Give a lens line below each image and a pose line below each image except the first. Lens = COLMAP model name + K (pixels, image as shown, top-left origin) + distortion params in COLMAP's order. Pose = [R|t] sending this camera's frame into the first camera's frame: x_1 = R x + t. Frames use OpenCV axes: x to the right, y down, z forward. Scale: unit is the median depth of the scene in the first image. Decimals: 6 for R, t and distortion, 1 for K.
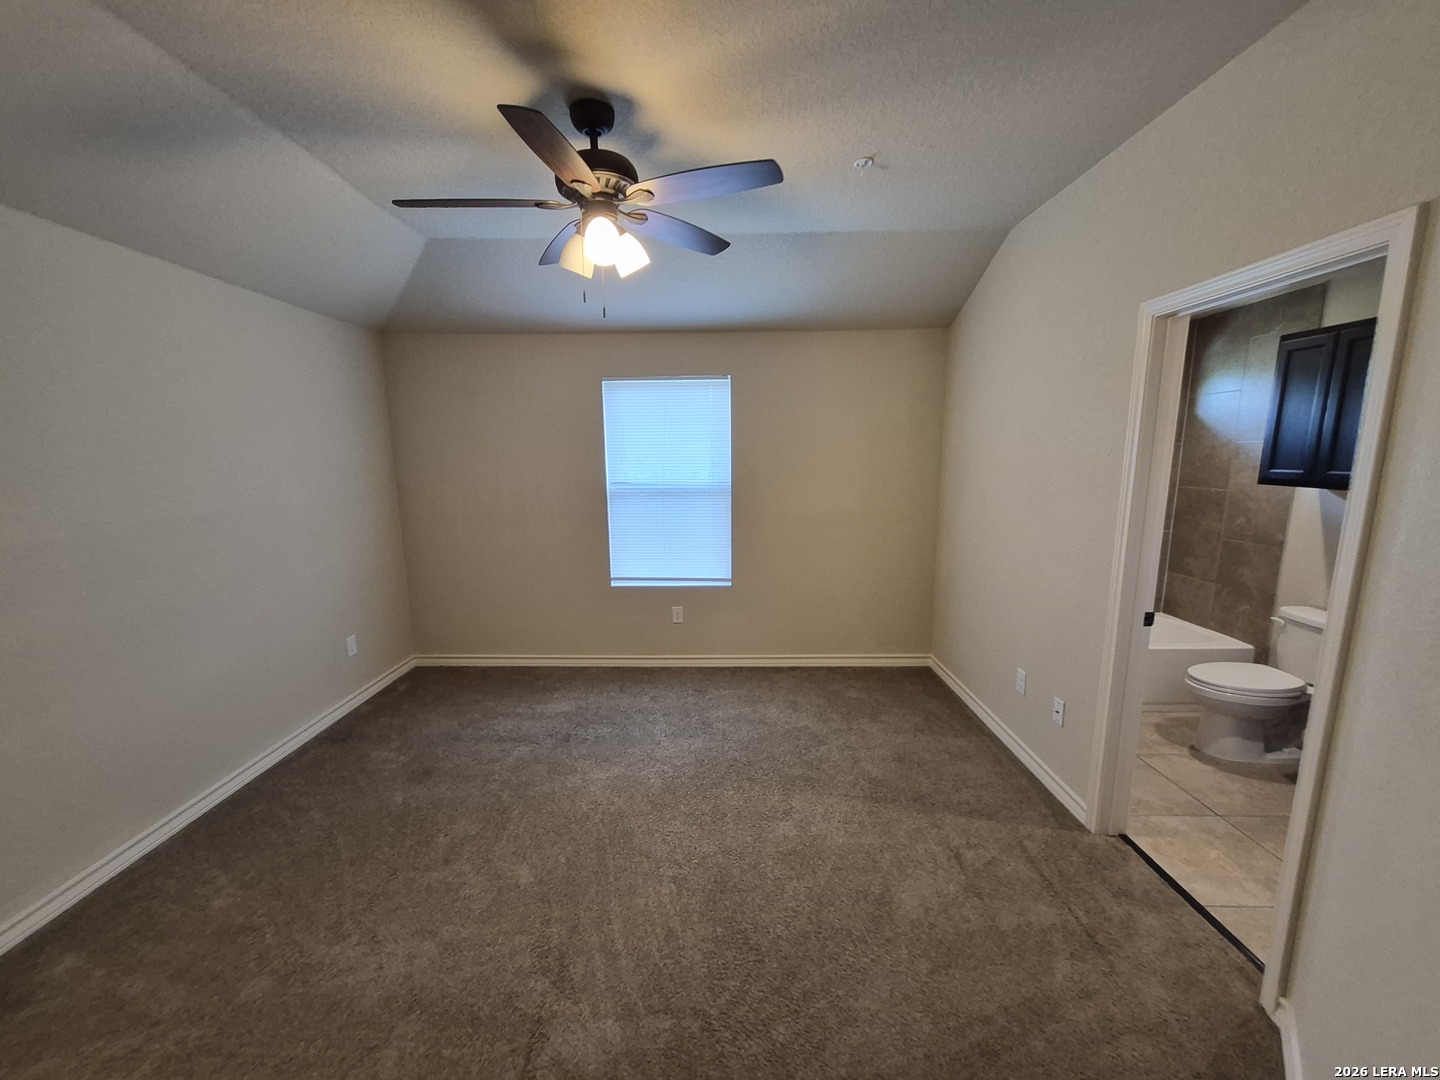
lens RADIAL K [[565.1, 0, 709.9], [0, 565.1, 544.2], [0, 0, 1]] dist [0.005807, 0.000490]
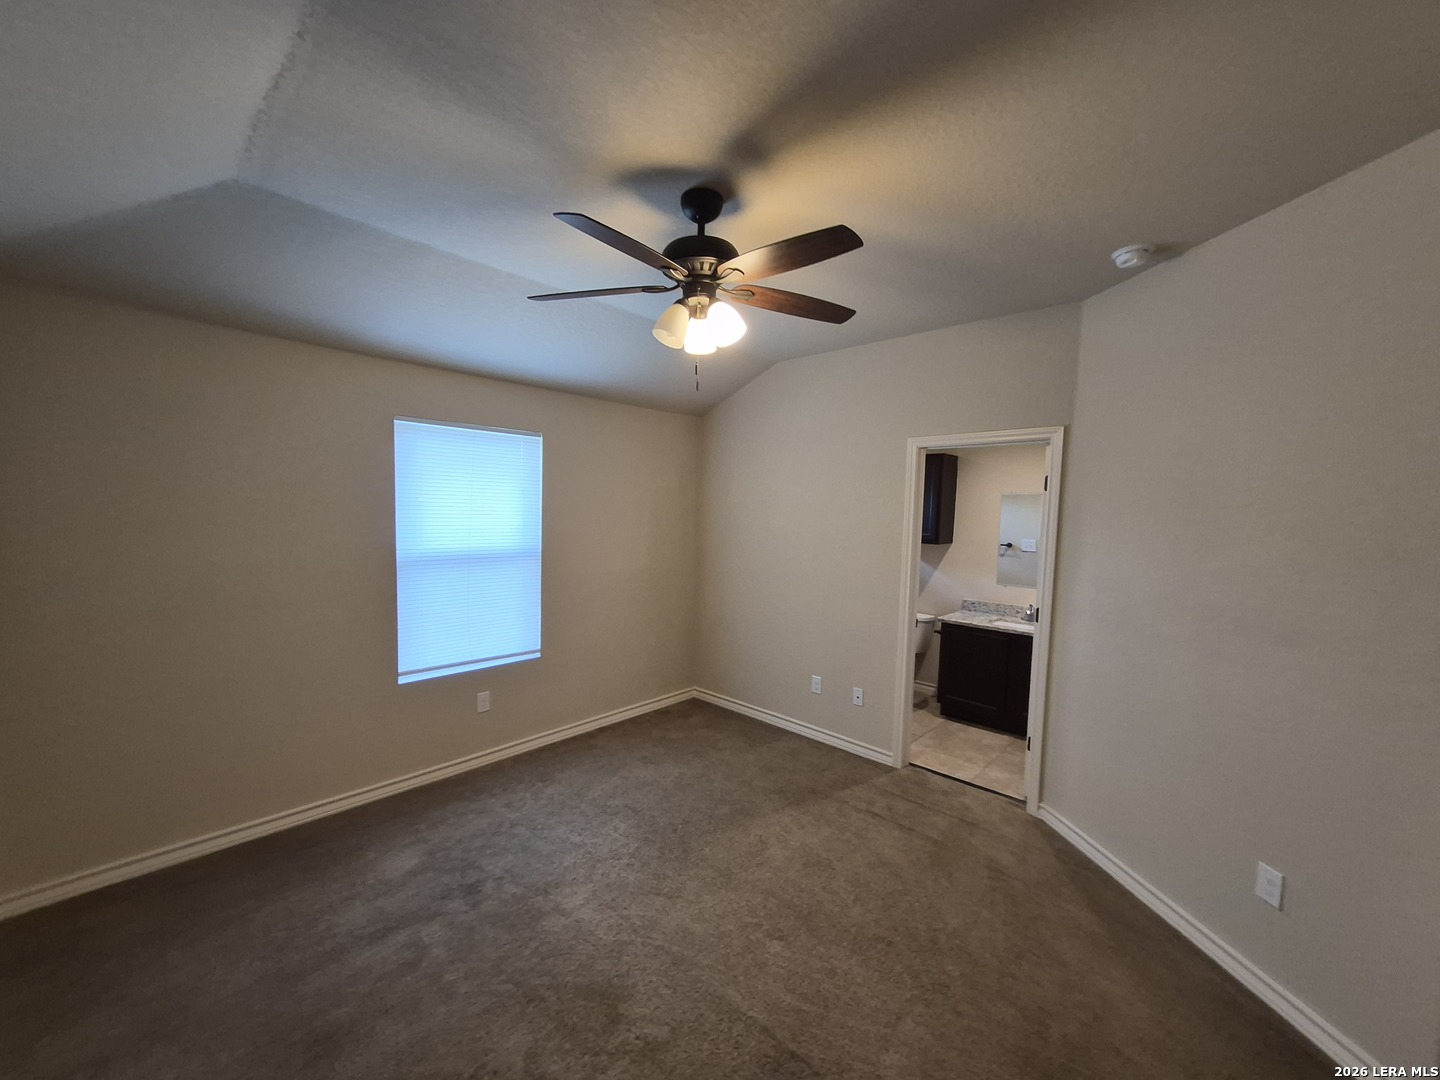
lens RADIAL K [[565.1, 0, 709.9], [0, 565.1, 544.2], [0, 0, 1]] dist [0.005807, 0.000490]
pose [[0.675718, -0.025188, 0.736730, -0.560157], [0.090748, 0.994656, -0.049227, -0.047169], [-0.731553, 0.100120, 0.674393, 0.202482]]
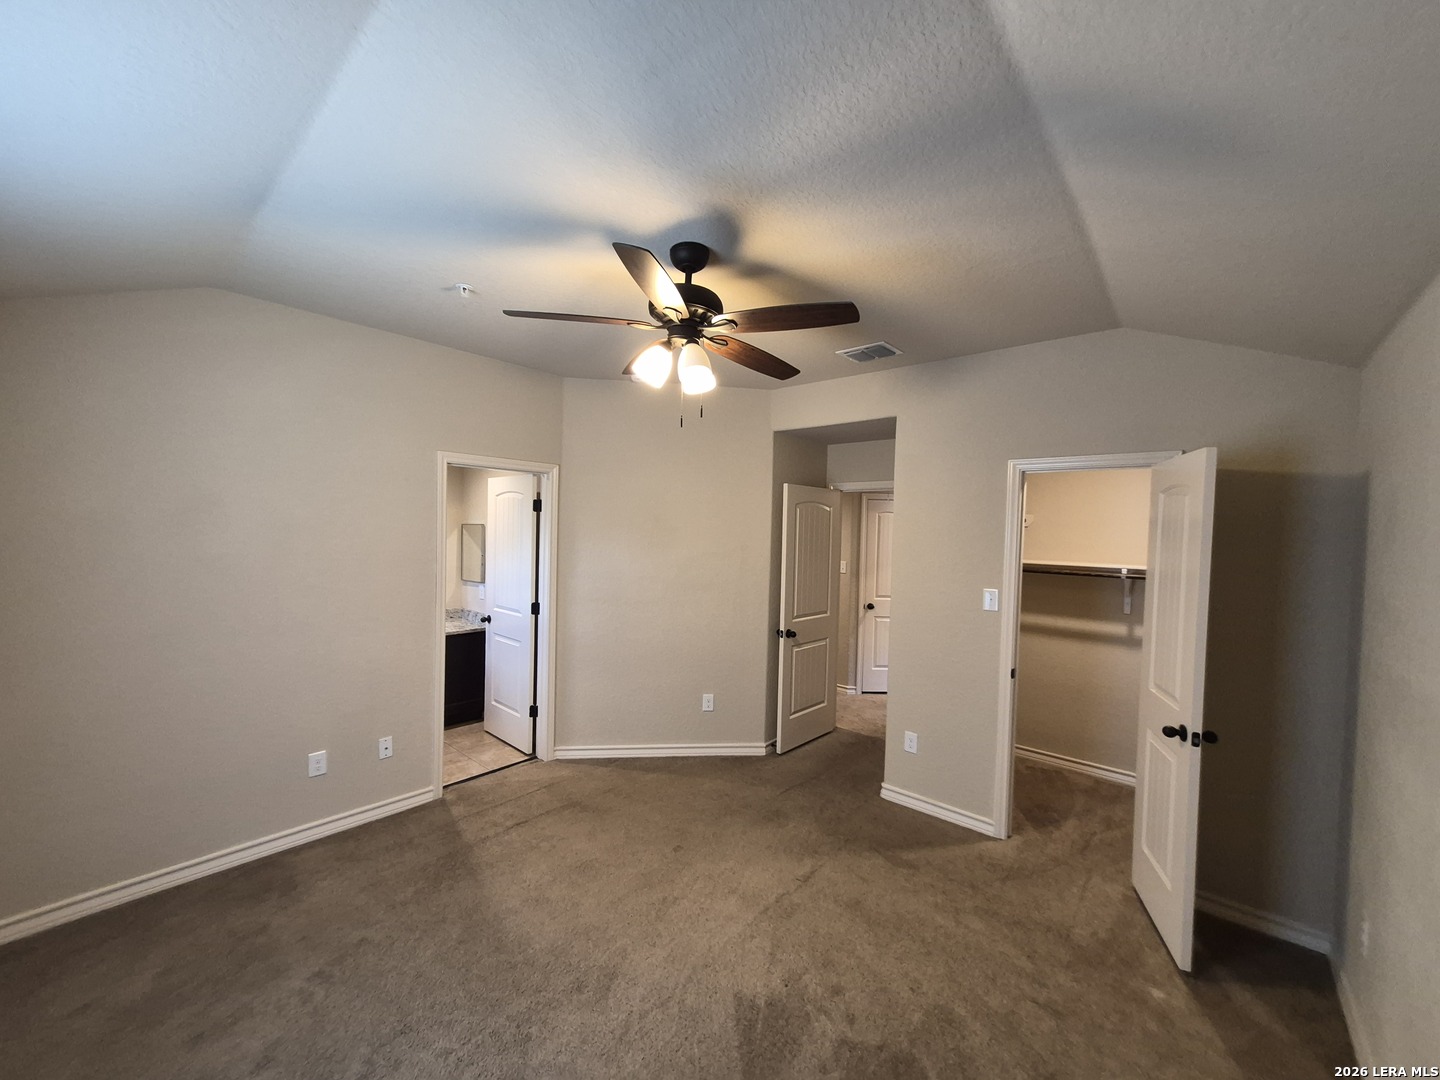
lens RADIAL K [[579.9, 0, 695.4], [0, 579.9, 544.2], [0, 0, 1]] dist [0.003437, 0.000316]
pose [[-0.743001, -0.029974, 0.668619, -0.565593], [0.094591, 0.984266, 0.149239, -0.209699], [-0.662572, 0.174129, -0.728476, 1.104340]]
